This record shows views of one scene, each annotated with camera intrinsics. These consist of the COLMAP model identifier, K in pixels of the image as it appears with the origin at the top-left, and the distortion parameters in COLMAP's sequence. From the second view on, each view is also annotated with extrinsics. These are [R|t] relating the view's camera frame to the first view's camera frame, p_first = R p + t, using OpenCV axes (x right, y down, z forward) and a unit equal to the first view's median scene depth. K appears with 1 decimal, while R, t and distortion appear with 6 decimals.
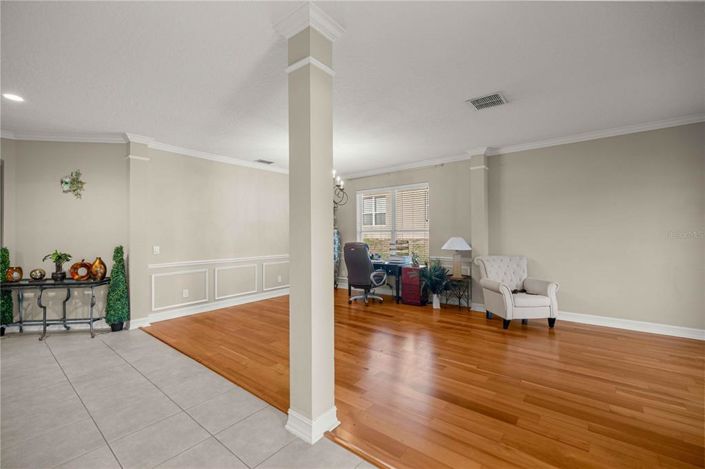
lens RADIAL K [[298.9, 0, 354.0], [0, 298.9, 235.1], [0, 0, 1]] dist [-0.000727, -0.000132]
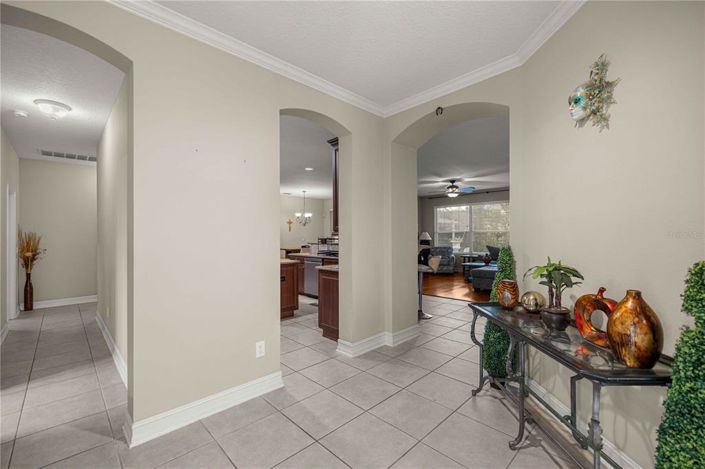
lens RADIAL K [[298.9, 0, 353.7], [0, 298.9, 232.6], [0, 0, 1]] dist [-0.000727, -0.000132]
pose [[-0.127521, 0.009114, -0.991794, -0.498505], [0.006633, 0.999943, 0.008337, 0.007597], [0.991814, -0.005515, -0.127574, 0.735806]]
